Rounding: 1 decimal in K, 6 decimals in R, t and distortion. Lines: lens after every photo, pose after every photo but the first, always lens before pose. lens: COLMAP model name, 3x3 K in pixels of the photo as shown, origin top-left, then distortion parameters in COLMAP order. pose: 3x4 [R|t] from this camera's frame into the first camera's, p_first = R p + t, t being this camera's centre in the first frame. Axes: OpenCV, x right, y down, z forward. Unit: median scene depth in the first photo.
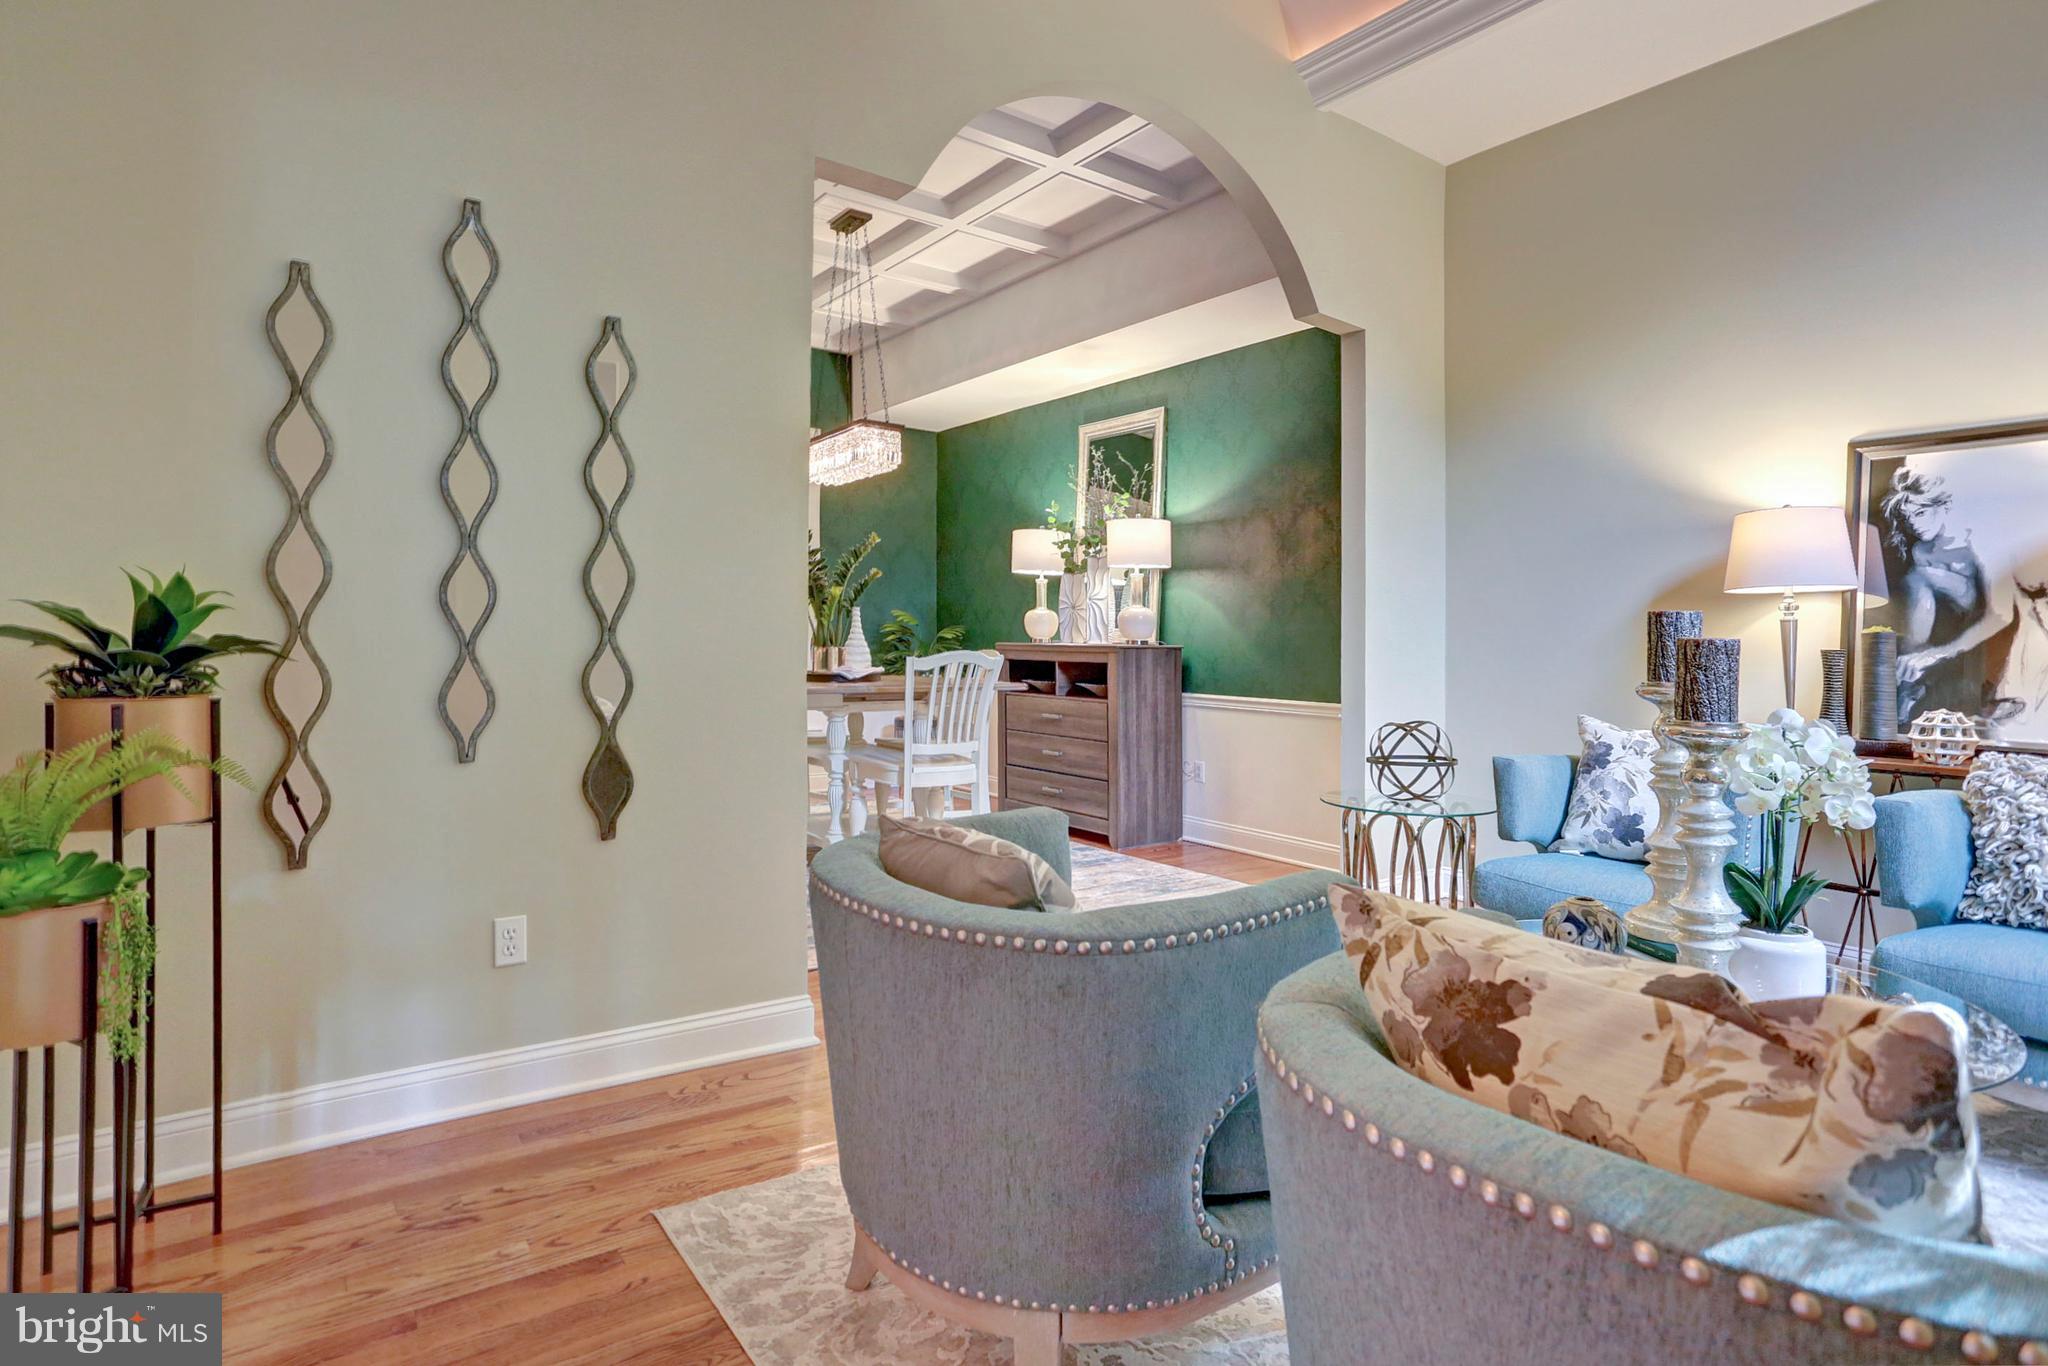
lens RADIAL K [[1053.1, 0, 1012.2], [0, 1053.1, 674.2], [0, 0, 1]] dist [-0.042108, 0.014015]
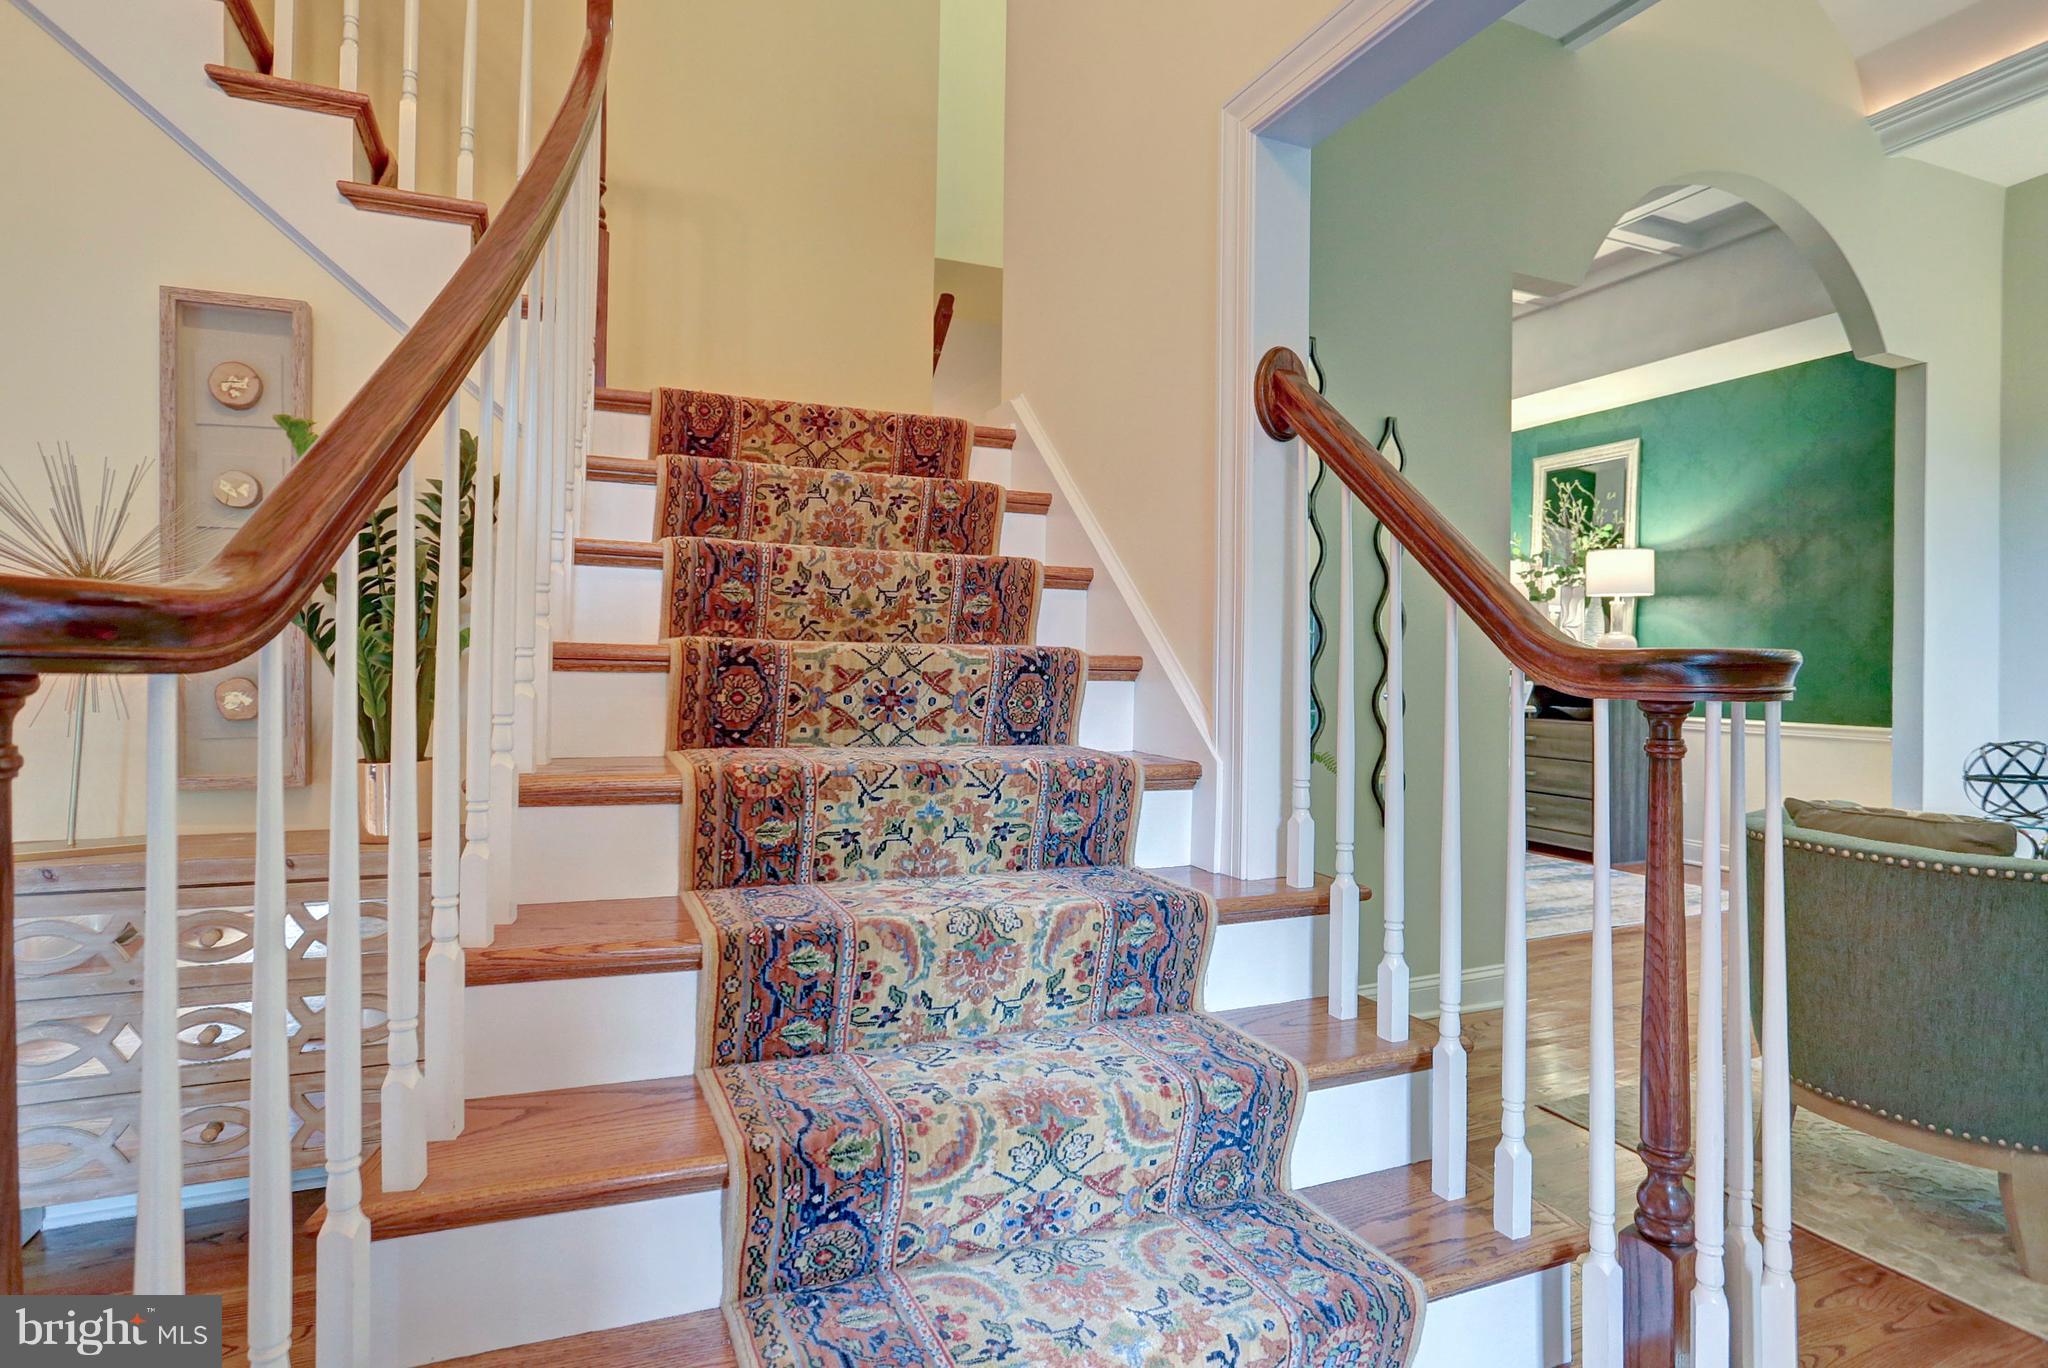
lens RADIAL K [[1053.1, 0, 1014.2], [0, 1053.1, 691.2], [0, 0, 1]] dist [-0.042108, 0.014015]
pose [[0.968821, -0.000481, -0.247763, -0.209817], [-0.001493, 0.999969, -0.007781, 0.002196], [0.247759, 0.007908, 0.968789, -0.146088]]
